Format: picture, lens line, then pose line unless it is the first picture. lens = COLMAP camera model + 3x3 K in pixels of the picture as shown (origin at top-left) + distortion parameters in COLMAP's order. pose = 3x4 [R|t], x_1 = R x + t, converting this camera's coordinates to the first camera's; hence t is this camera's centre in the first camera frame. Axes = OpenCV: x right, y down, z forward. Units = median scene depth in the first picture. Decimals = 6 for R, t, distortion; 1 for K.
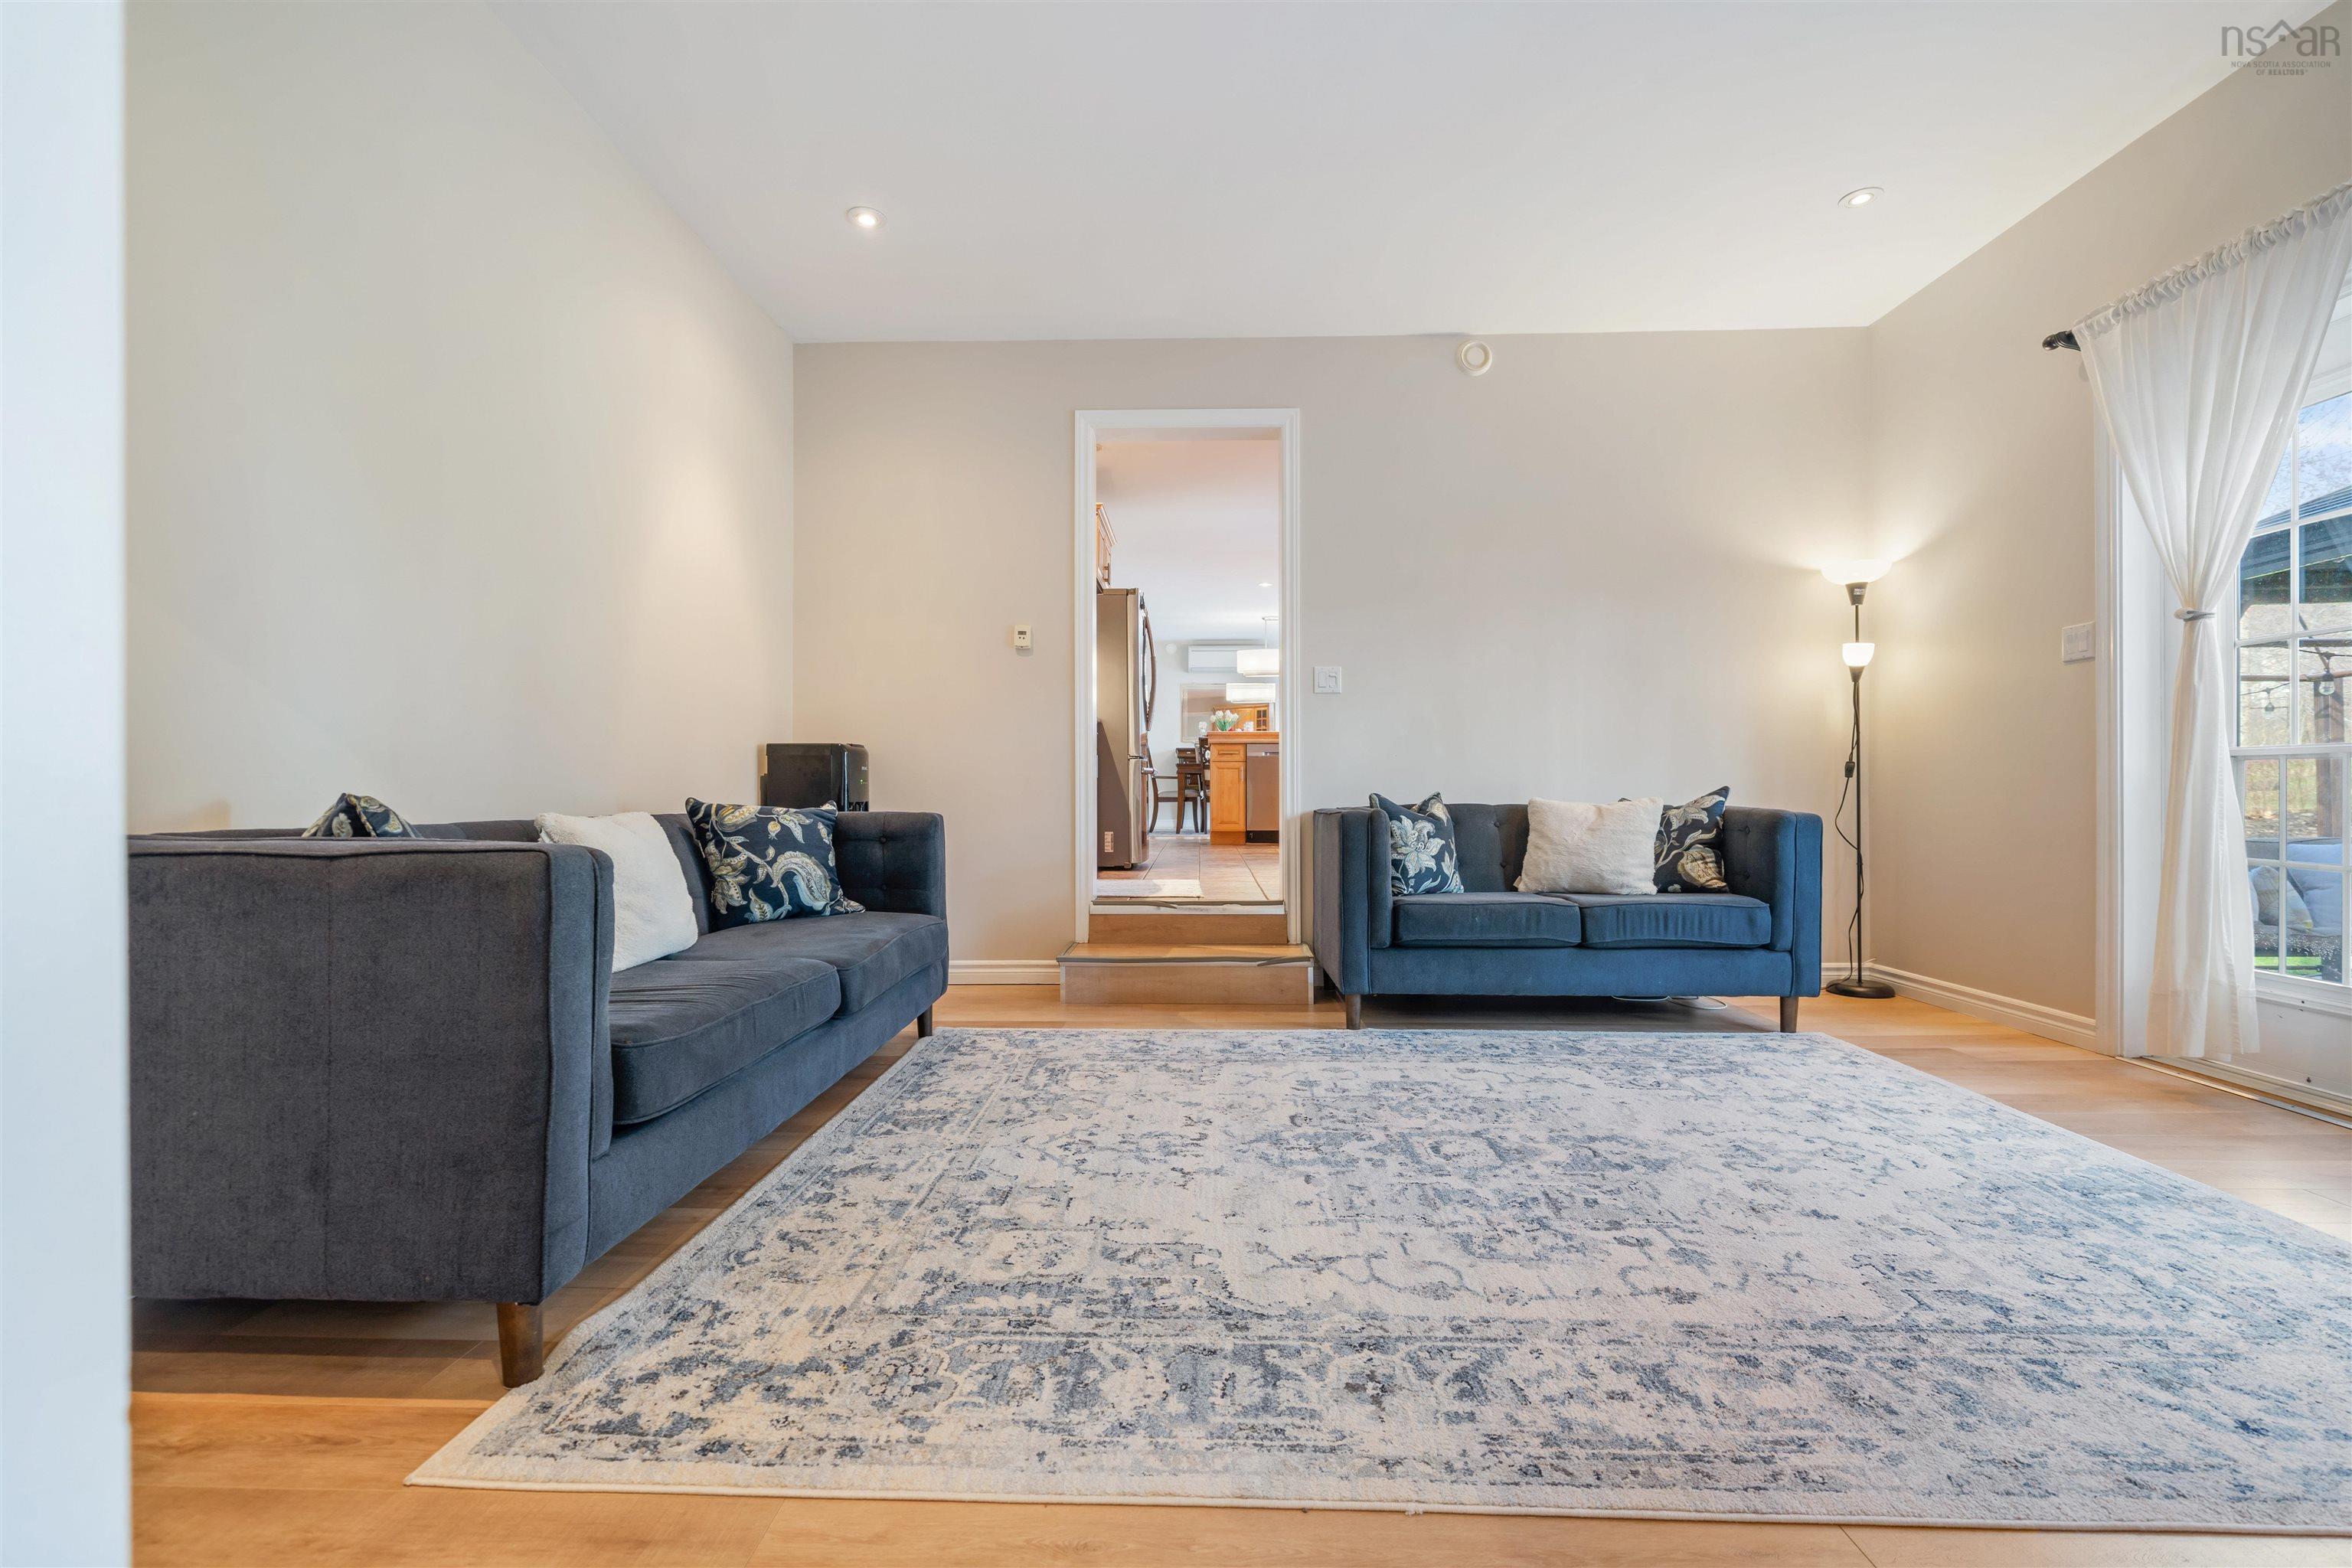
lens RADIAL K [[1012.1, 0, 1161.0], [0, 1012.1, 789.0], [0, 0, 1]] dist [-0.000907, -0.000735]
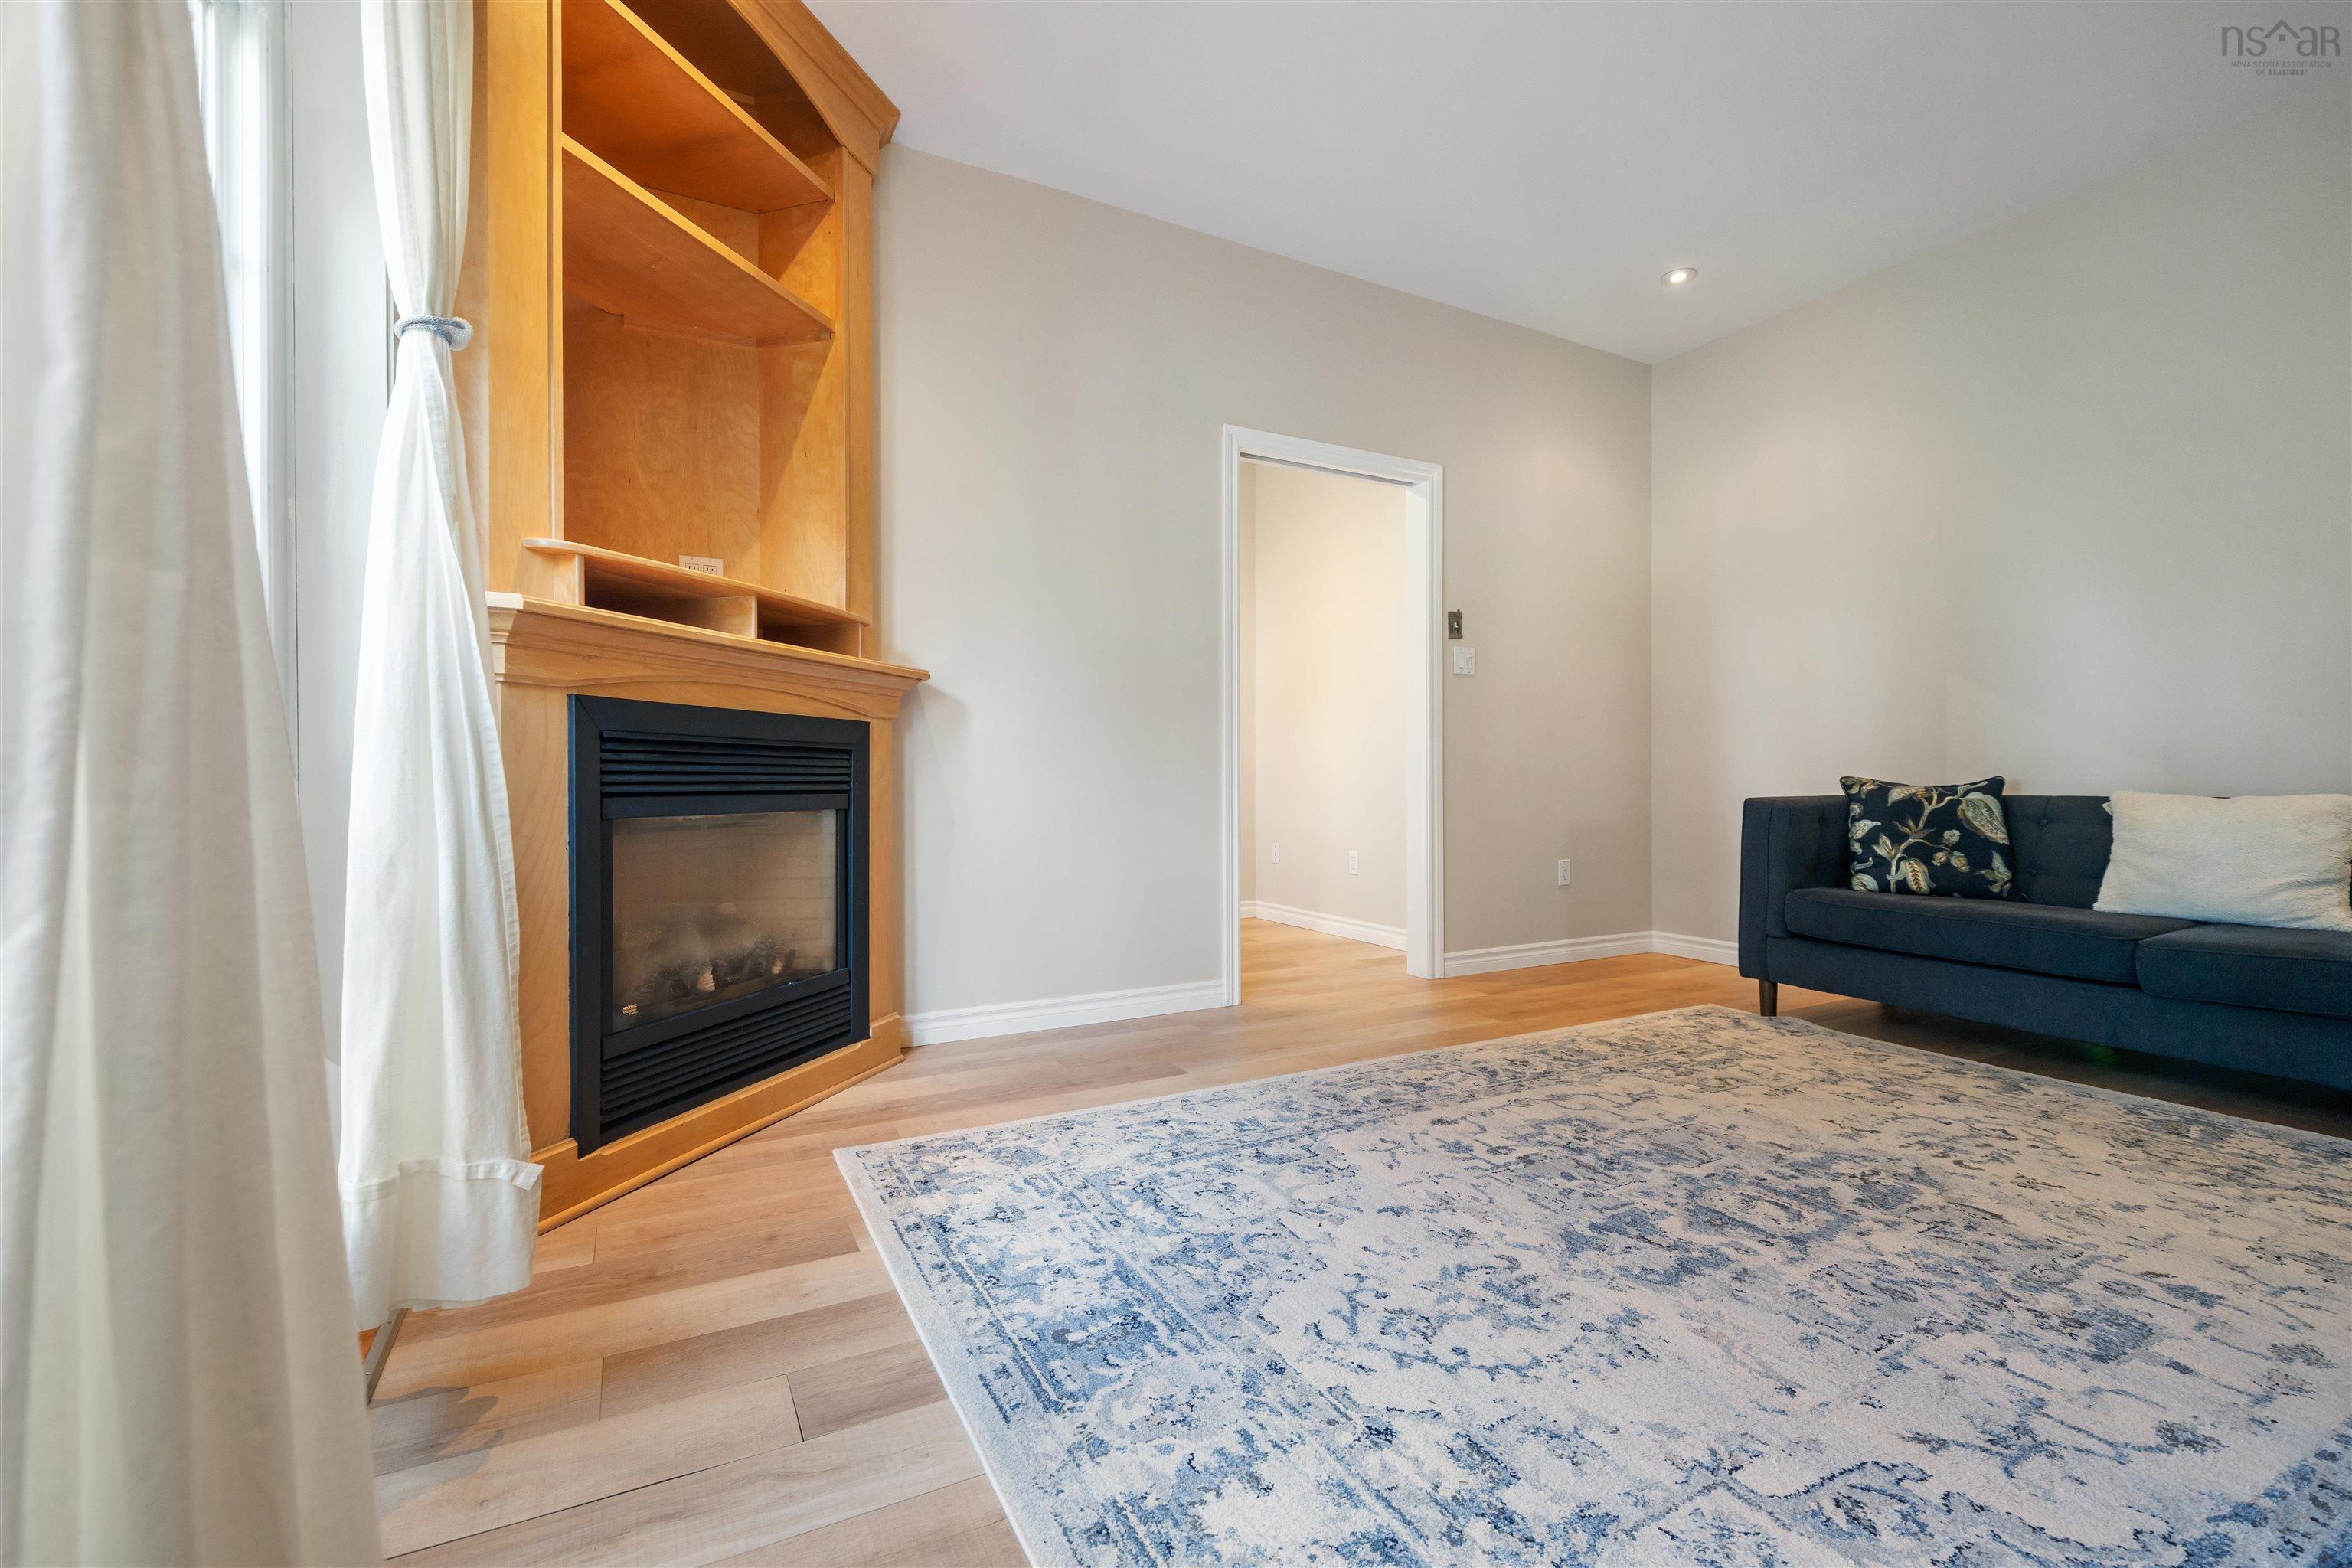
lens RADIAL K [[1012.1, 0, 1179.6], [0, 1012.1, 788.9], [0, 0, 1]] dist [-0.000907, -0.000735]
pose [[-0.864329, 0.010282, -0.502822, 1.348068], [0.006324, 0.999934, 0.009576, 0.003903], [0.502887, 0.005097, -0.864337, 1.781127]]
